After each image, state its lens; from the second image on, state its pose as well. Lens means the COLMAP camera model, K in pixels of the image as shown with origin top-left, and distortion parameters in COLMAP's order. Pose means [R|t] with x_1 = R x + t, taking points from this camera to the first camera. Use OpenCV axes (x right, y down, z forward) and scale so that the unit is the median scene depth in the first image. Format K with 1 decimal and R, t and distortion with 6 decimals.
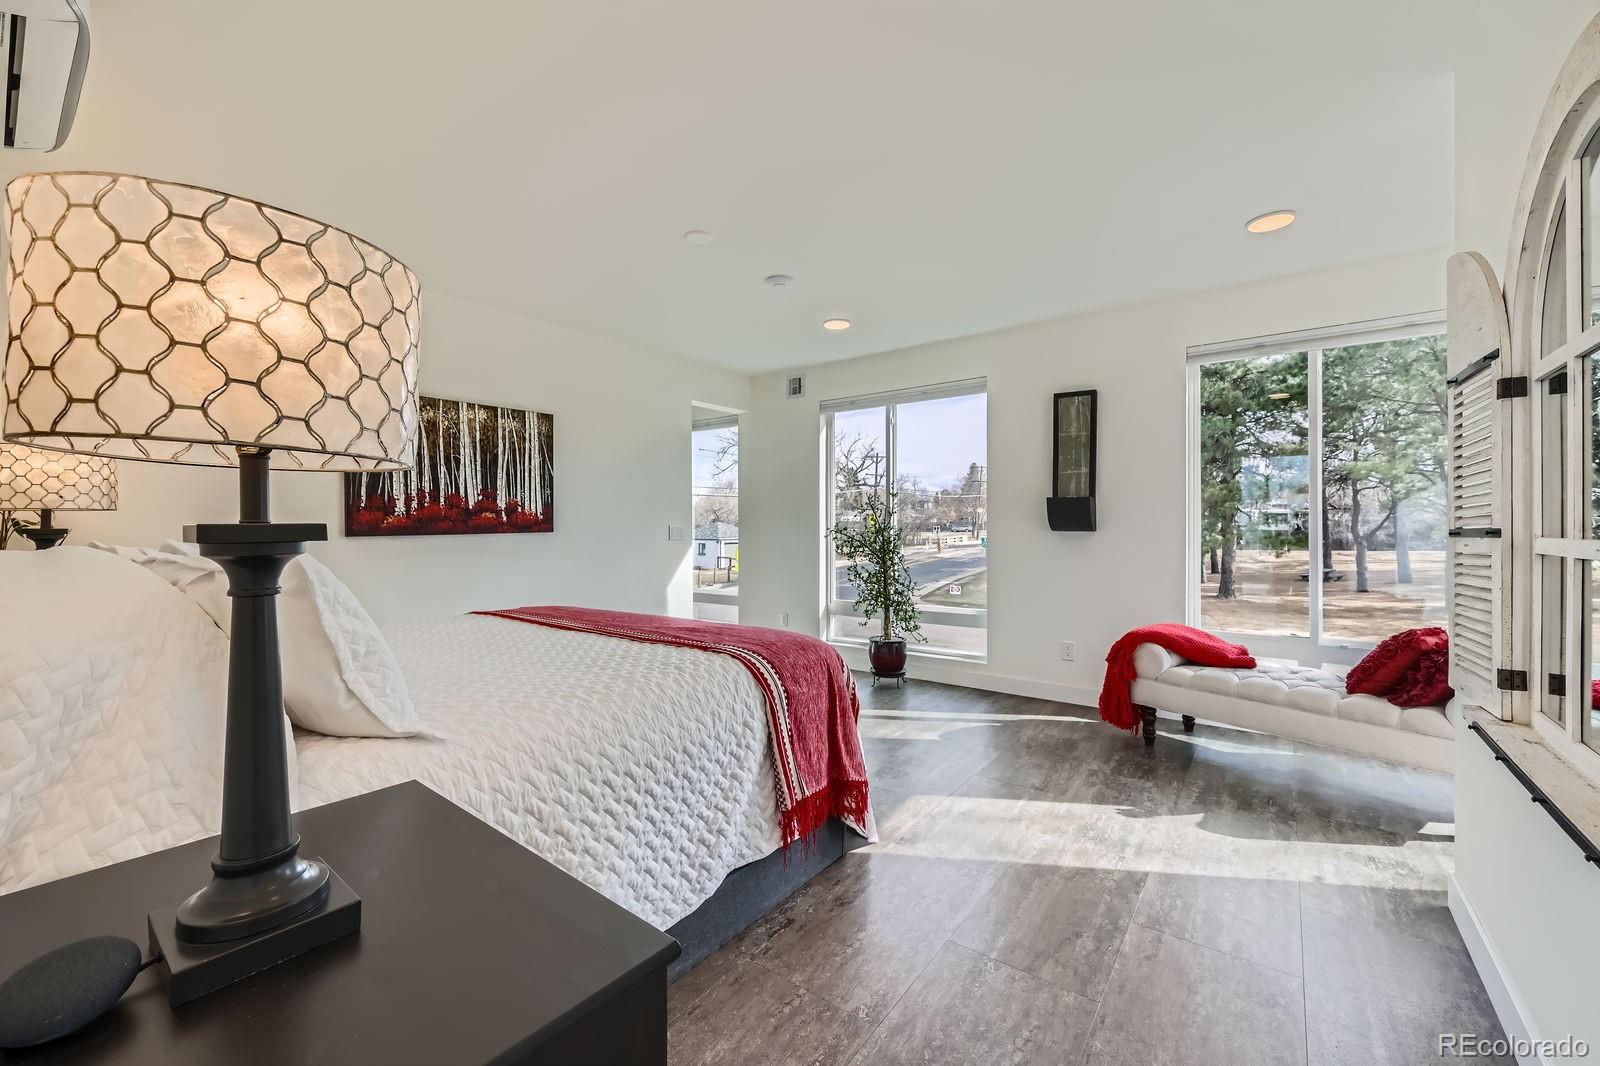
lens RADIAL K [[634.0, 0, 796.9], [0, 634.0, 526.8], [0, 0, 1]] dist [-0.001738, 0.000859]
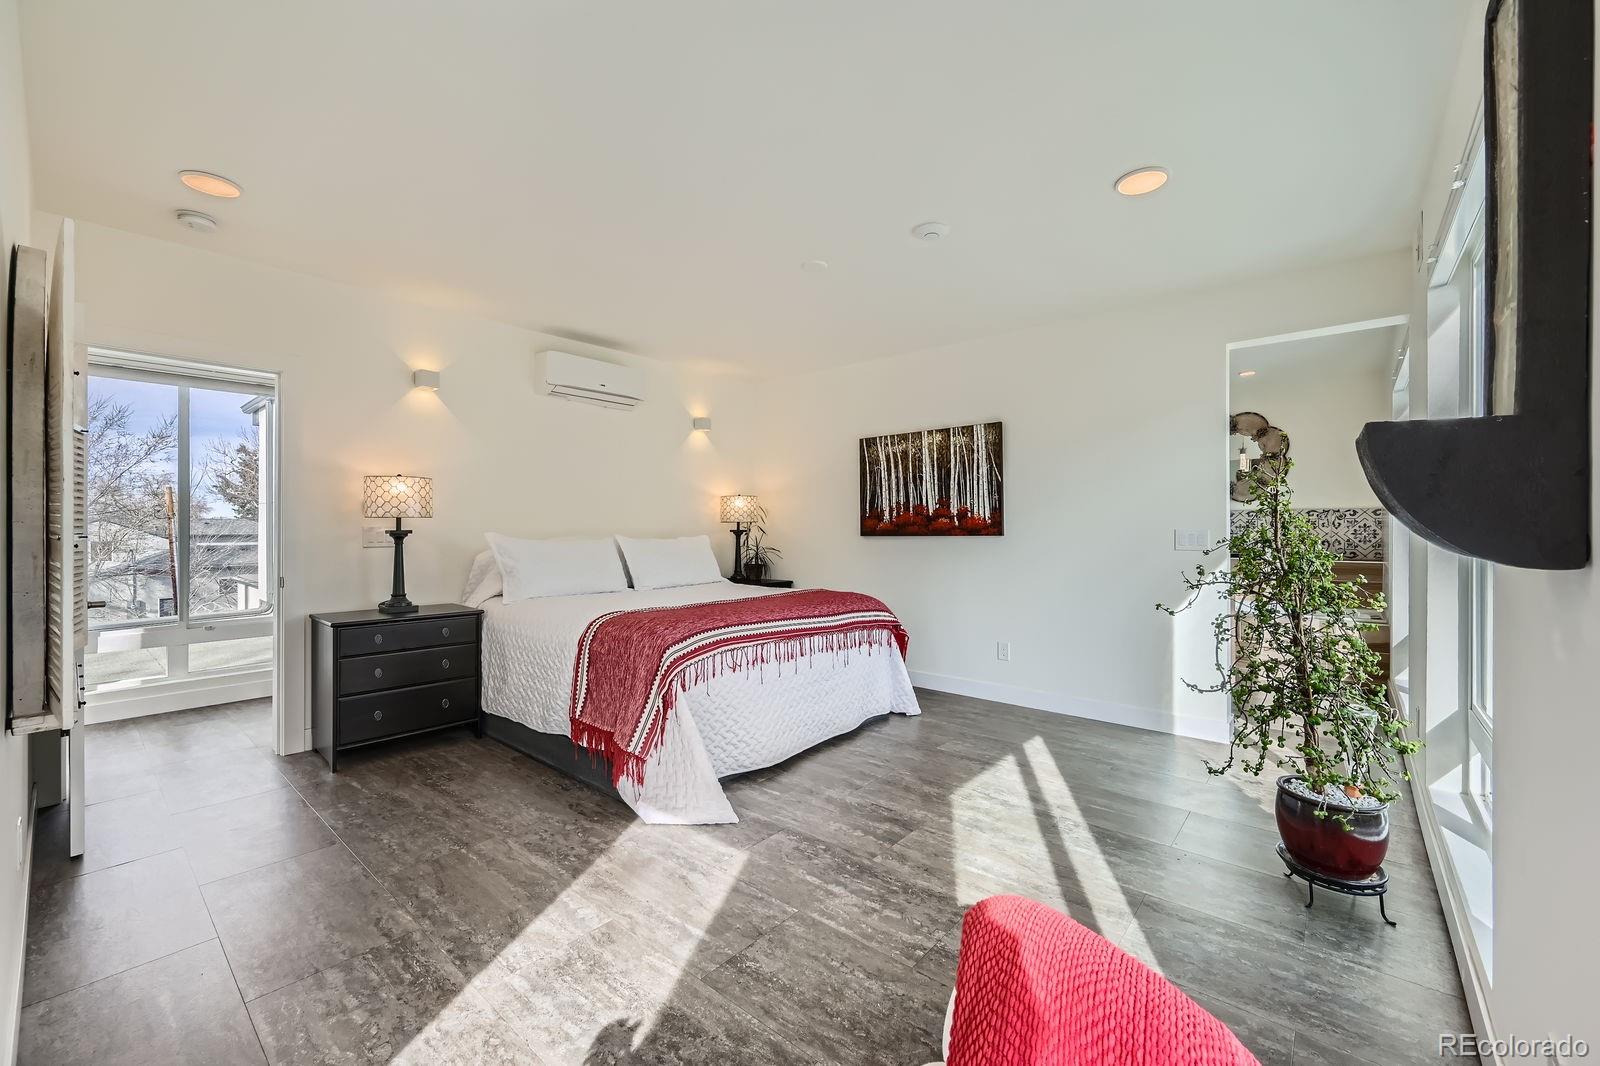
lens RADIAL K [[634.0, 0, 804.8], [0, 634.0, 530.5], [0, 0, 1]] dist [-0.001738, 0.000859]
pose [[-0.046544, 0.006821, -0.998893, 0.743381], [-0.000611, 0.999976, 0.006857, -0.007646], [0.998916, 0.000929, -0.046539, 0.820192]]
